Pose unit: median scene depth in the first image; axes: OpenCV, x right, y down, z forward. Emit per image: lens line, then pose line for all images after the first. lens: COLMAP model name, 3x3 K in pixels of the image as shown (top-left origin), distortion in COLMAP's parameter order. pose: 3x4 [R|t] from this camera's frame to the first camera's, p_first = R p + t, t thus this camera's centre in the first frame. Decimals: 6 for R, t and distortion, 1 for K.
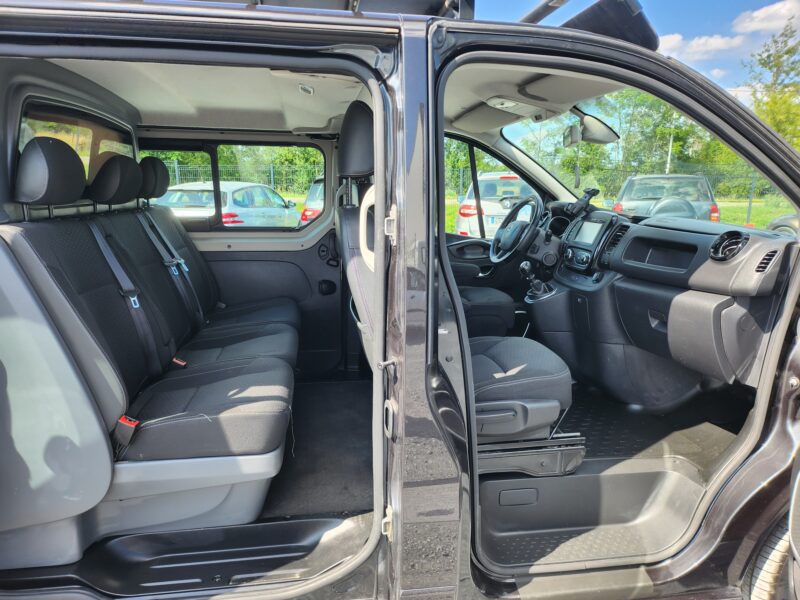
lens RADIAL K [[571.7, 0, 396.5], [0, 571.7, 300.7], [0, 0, 1]] dist [0.029617, -0.018105]
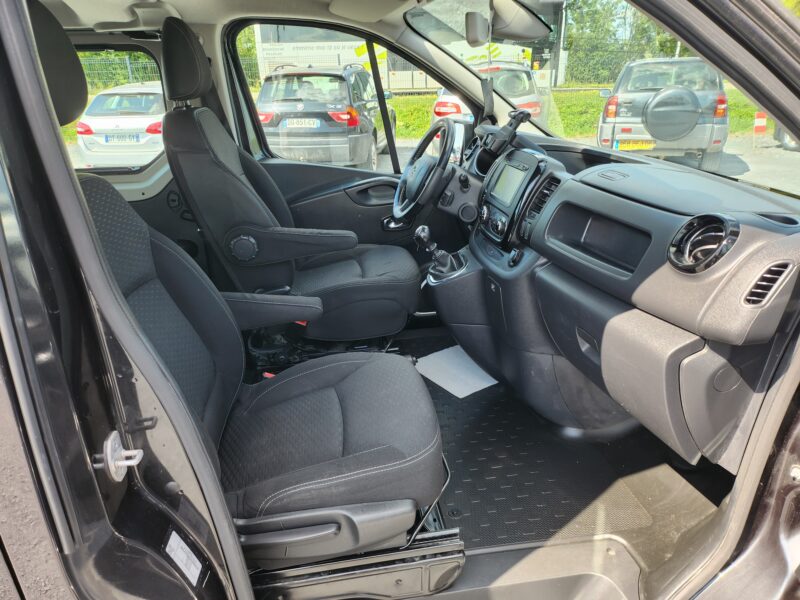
lens RADIAL K [[571.7, 0, 404.1], [0, 571.7, 301.2], [0, 0, 1]] dist [0.029617, -0.018105]
pose [[0.999429, -0.033664, 0.002956, 0.248519], [0.032591, 0.983313, 0.178977, -0.128382], [-0.008932, -0.178779, 0.983849, 0.388510]]
